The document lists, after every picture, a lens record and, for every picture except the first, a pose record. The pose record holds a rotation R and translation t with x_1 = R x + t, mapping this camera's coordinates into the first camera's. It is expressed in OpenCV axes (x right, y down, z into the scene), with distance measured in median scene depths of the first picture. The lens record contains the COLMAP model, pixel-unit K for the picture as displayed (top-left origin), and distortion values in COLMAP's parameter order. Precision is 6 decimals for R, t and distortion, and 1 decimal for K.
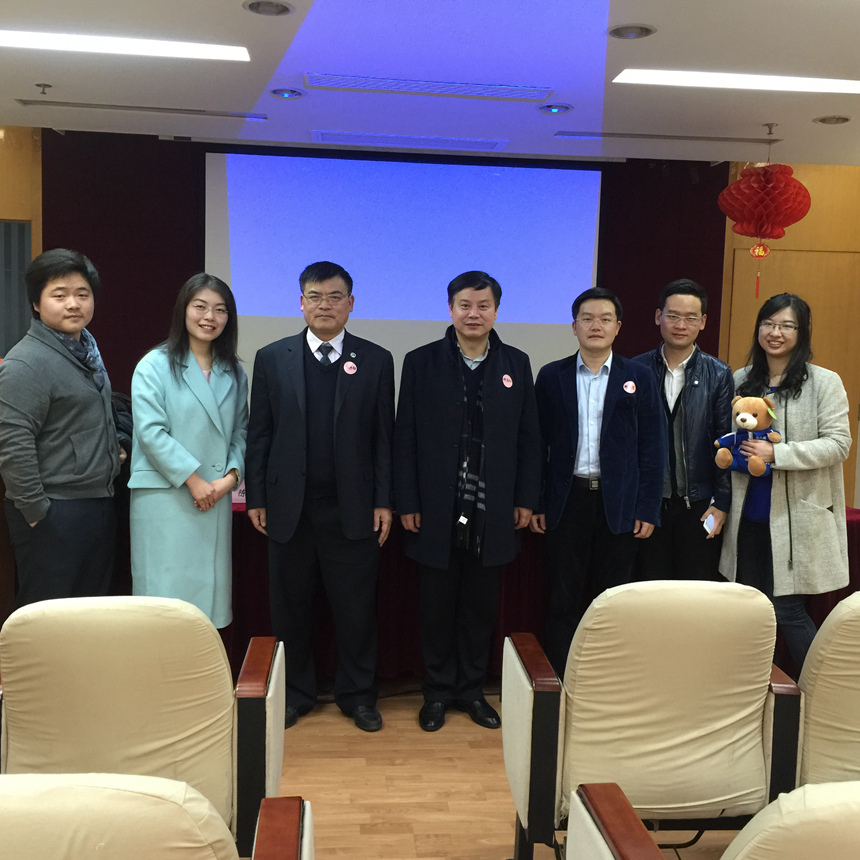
lens RADIAL K [[1128.1, 0, 419.1], [0, 1128.1, 428.4], [0, 0, 1]] dist [0.075815, -0.053501]
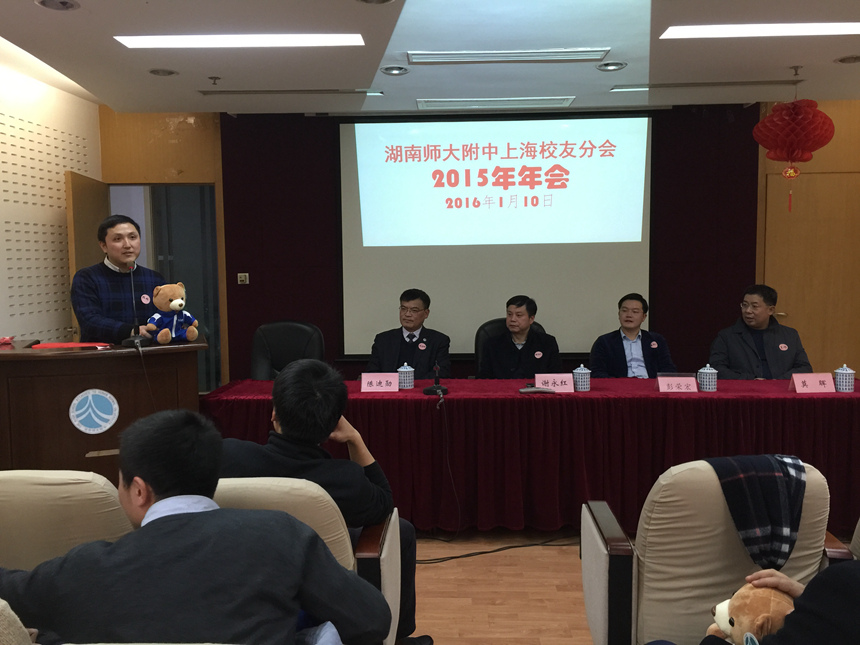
lens RADIAL K [[842.1, 0, 408.8], [0, 842.1, 323.2], [0, 0, 1]] dist [0.142029, -0.233261]
pose [[0.991966, -0.031201, -0.122601, 0.012449], [0.030299, 0.999498, -0.009215, -0.002859], [0.122827, 0.005426, 0.992413, 0.104981]]
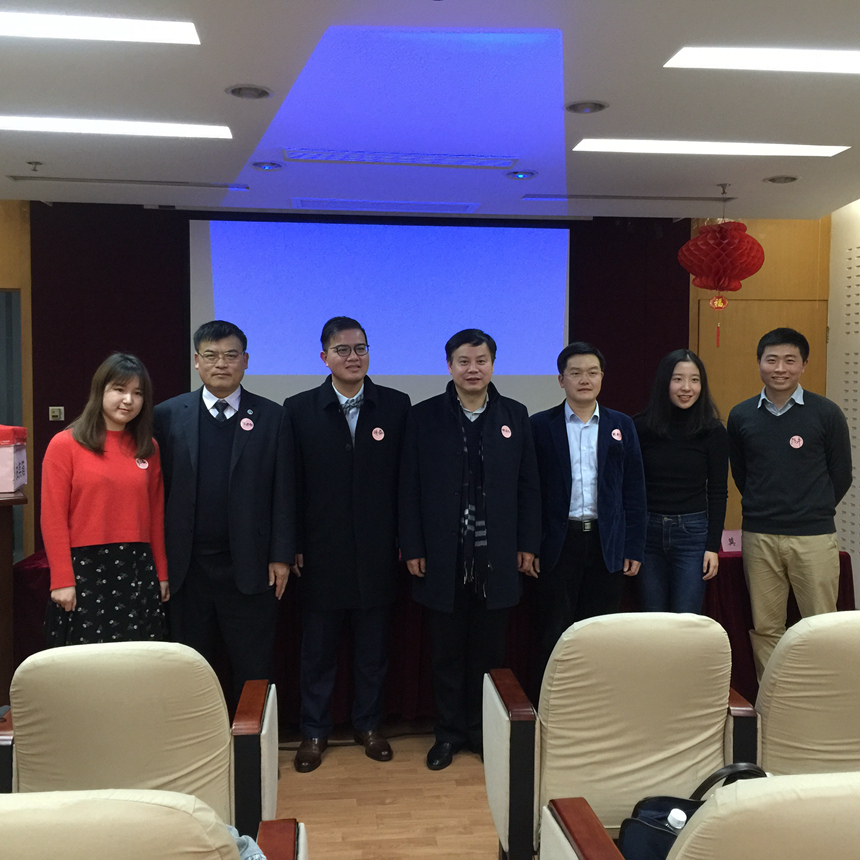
lens RADIAL K [[1128.1, 0, 419.1], [0, 1128.1, 428.4], [0, 0, 1]] dist [0.075815, -0.053501]
pose [[0.999552, -0.026547, 0.013847, 0.007119], [0.027156, 0.998580, -0.045838, 0.002081], [-0.012611, 0.046194, 0.998853, -0.083533]]
